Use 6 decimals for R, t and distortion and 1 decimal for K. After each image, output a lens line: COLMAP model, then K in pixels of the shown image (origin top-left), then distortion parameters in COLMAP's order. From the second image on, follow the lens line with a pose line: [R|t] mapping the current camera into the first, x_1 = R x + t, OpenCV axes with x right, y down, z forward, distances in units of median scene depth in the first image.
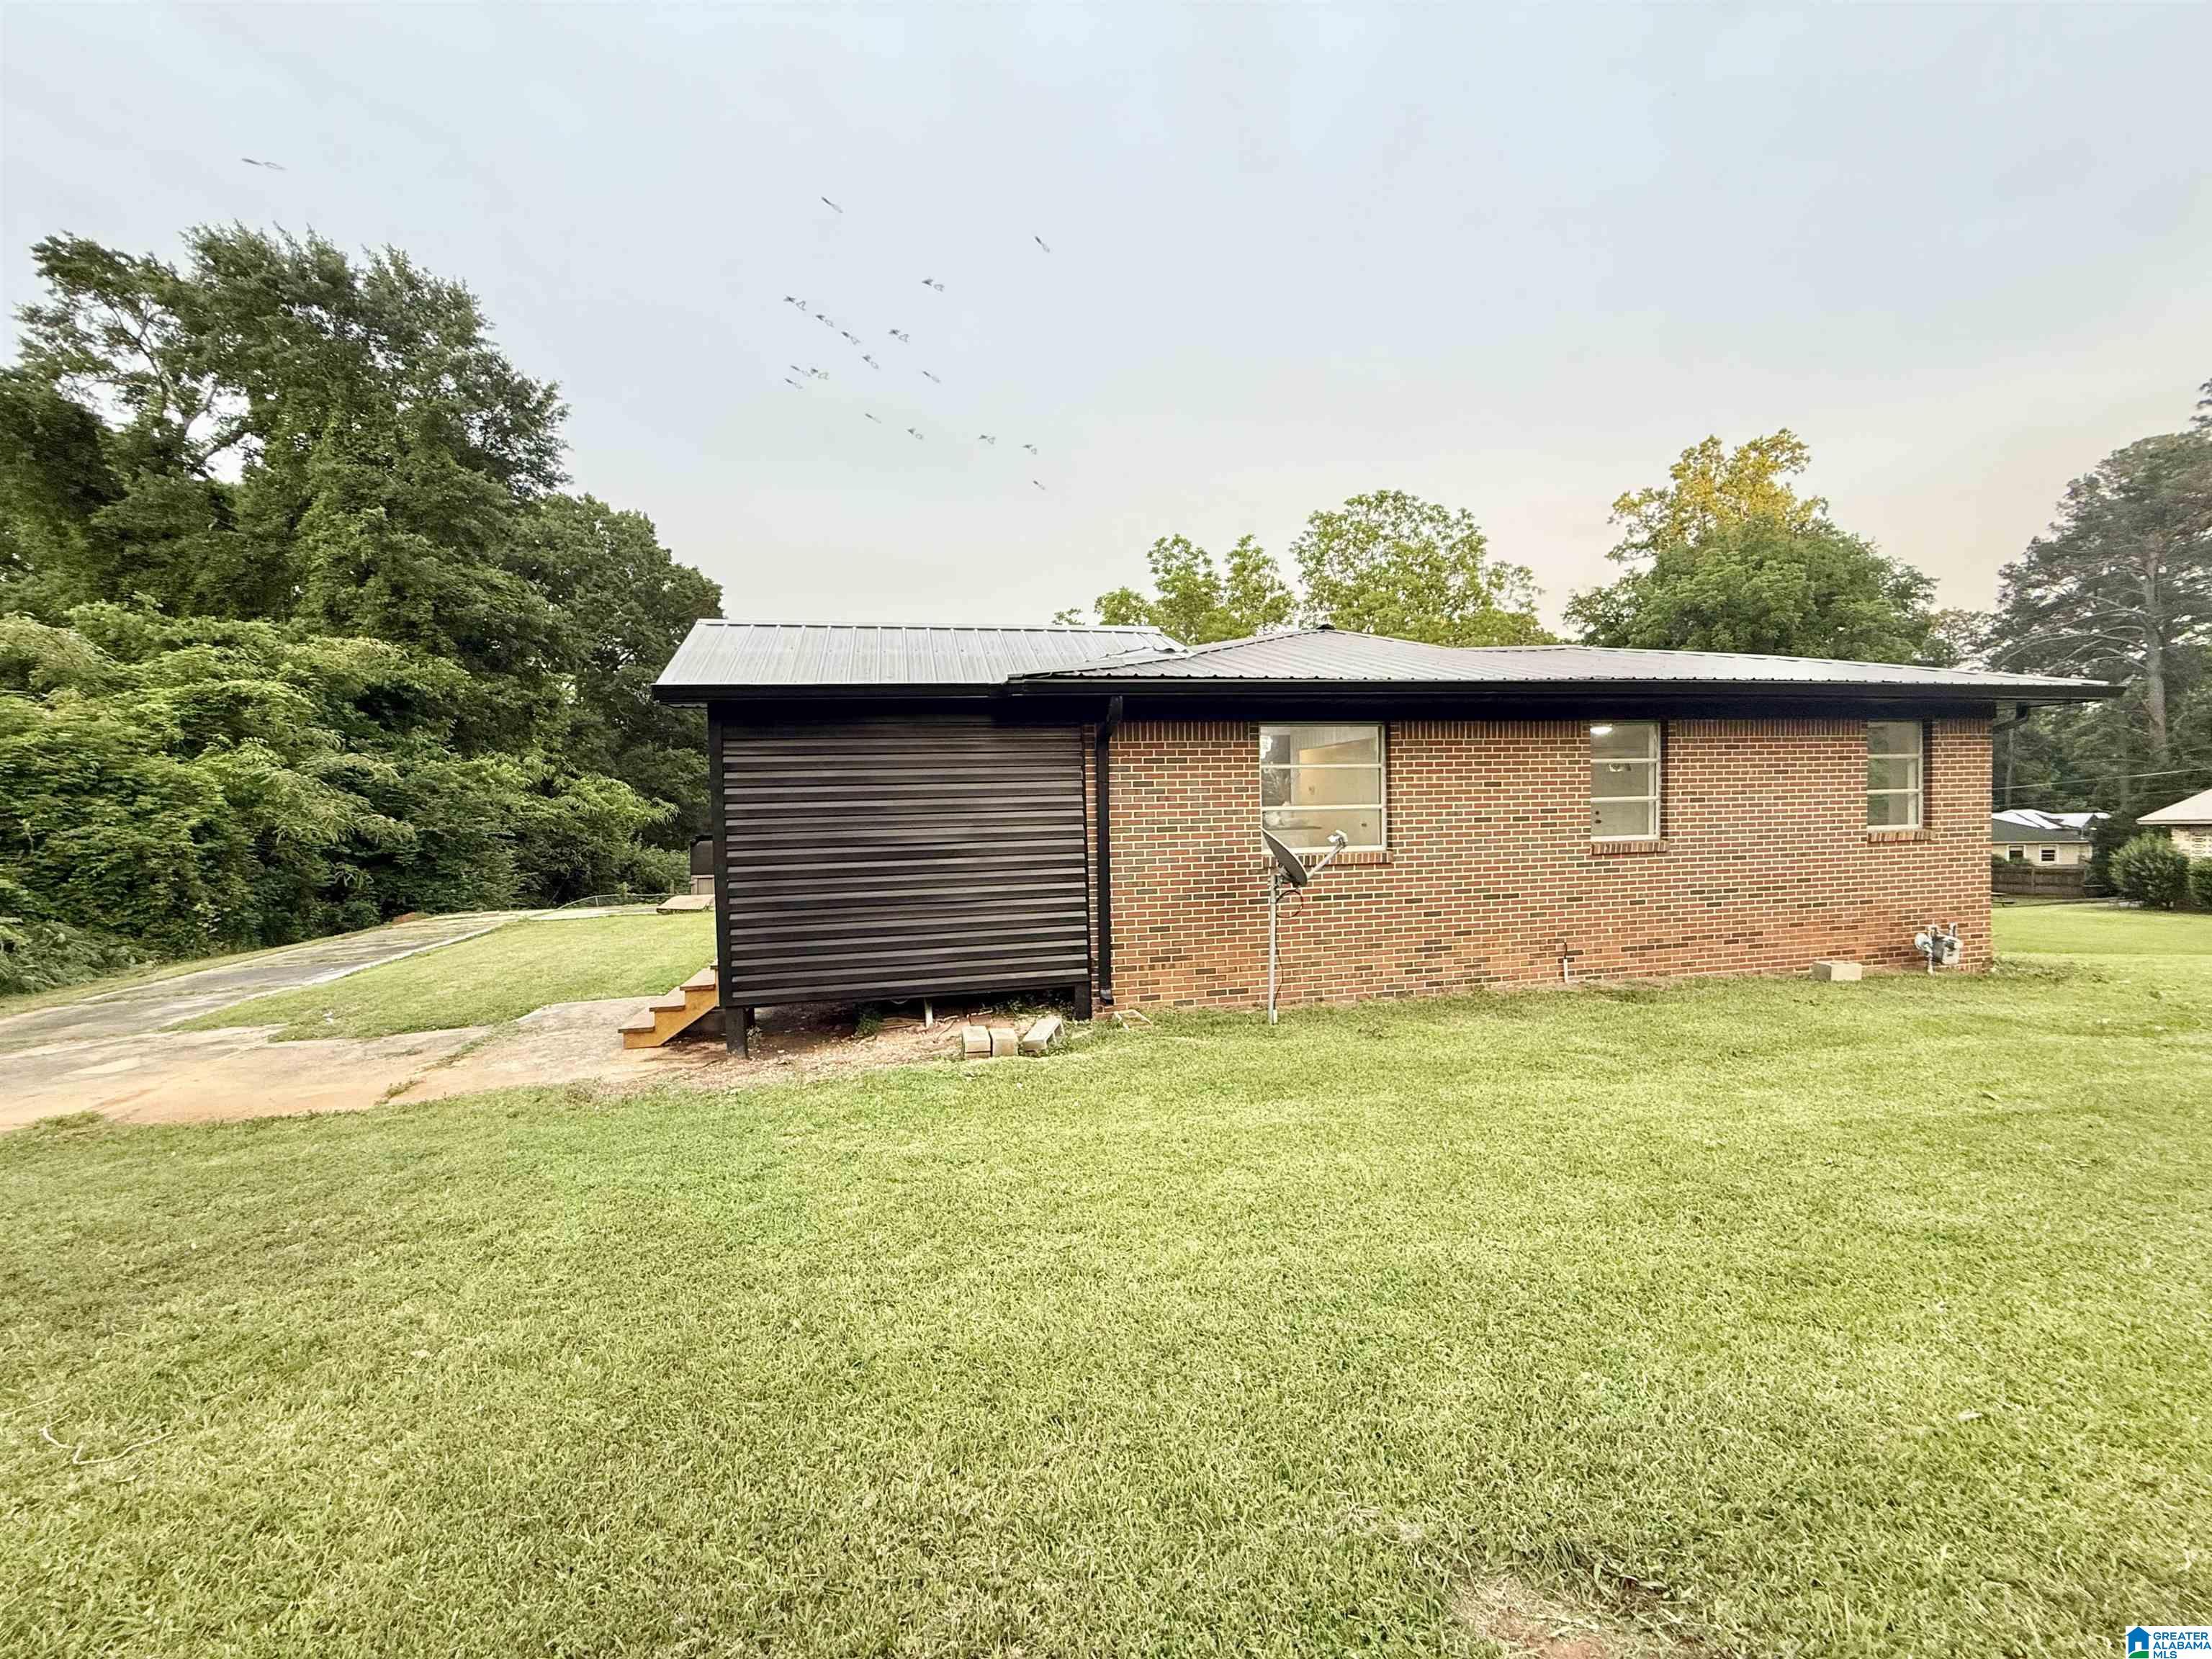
lens RADIAL K [[873.0, 0, 1100.3], [0, 873.0, 829.6], [0, 0, 1]] dist [-0.000763, -0.000282]
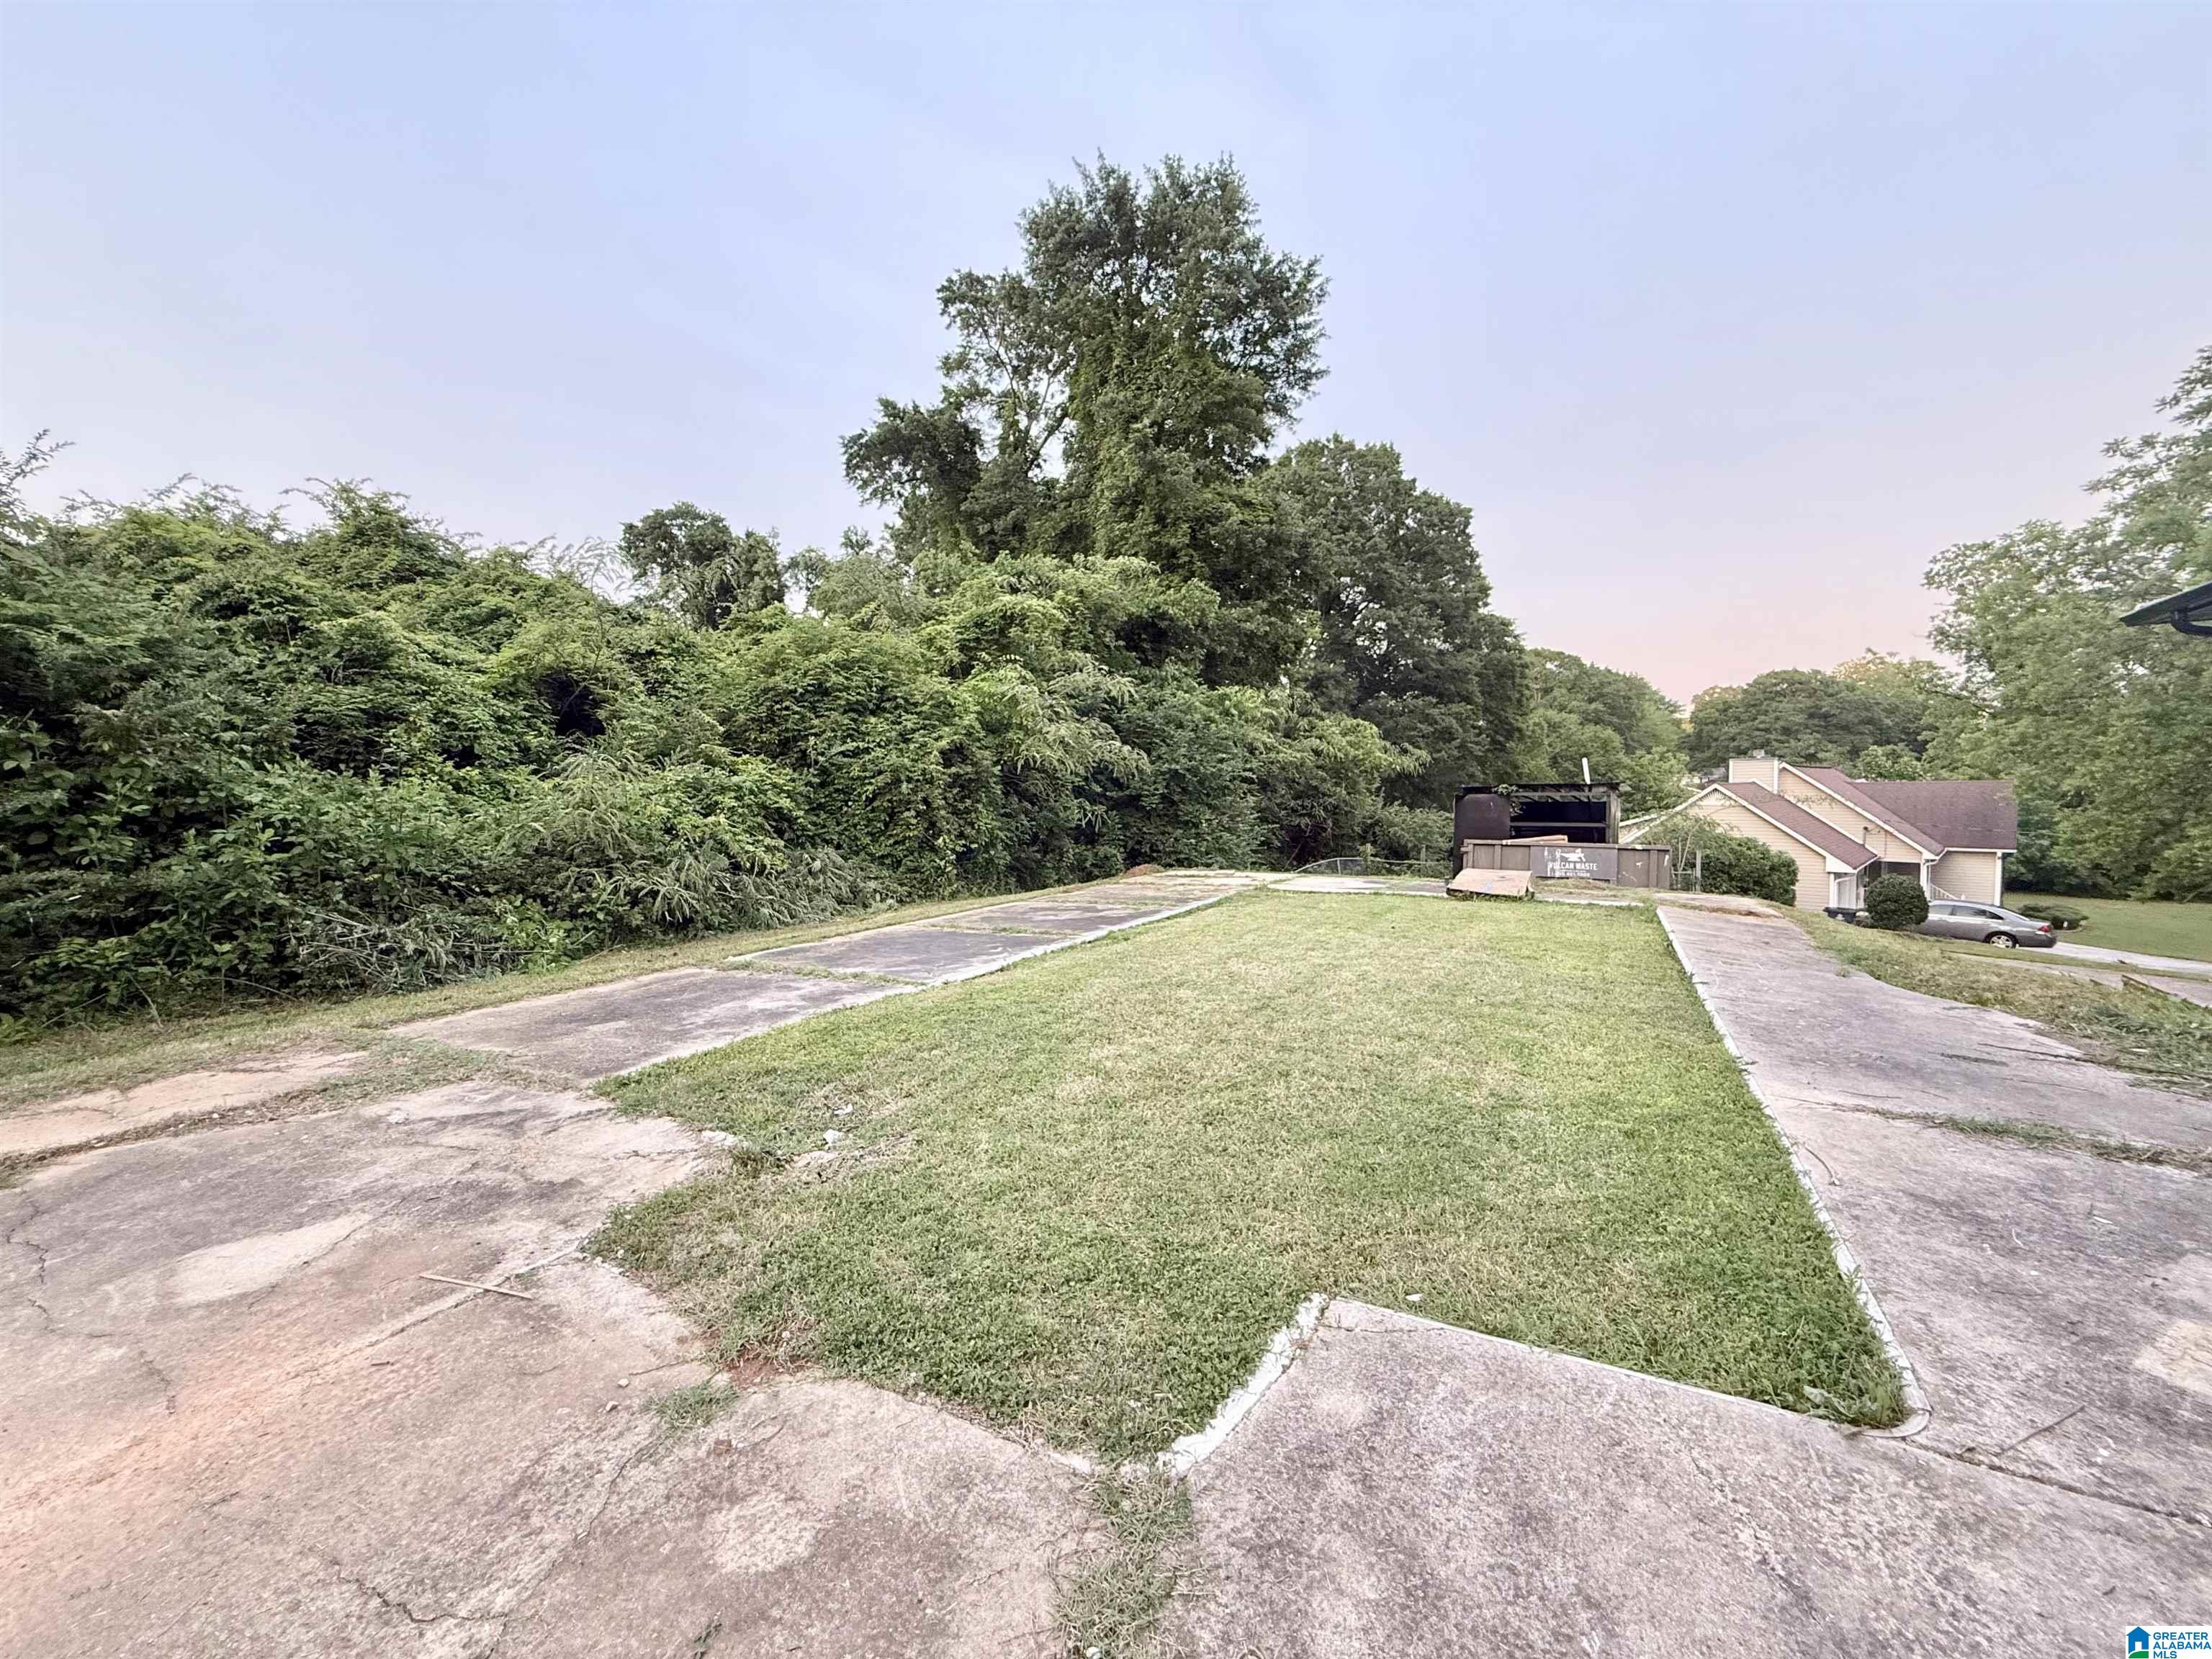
lens RADIAL K [[873.0, 0, 1100.3], [0, 873.0, 829.6], [0, 0, 1]] dist [-0.000763, -0.000282]
pose [[0.715804, 0.049488, -0.696545, -0.210720], [-0.025560, 0.998674, 0.044686, 0.022941], [0.697833, -0.014183, 0.716120, 0.322204]]
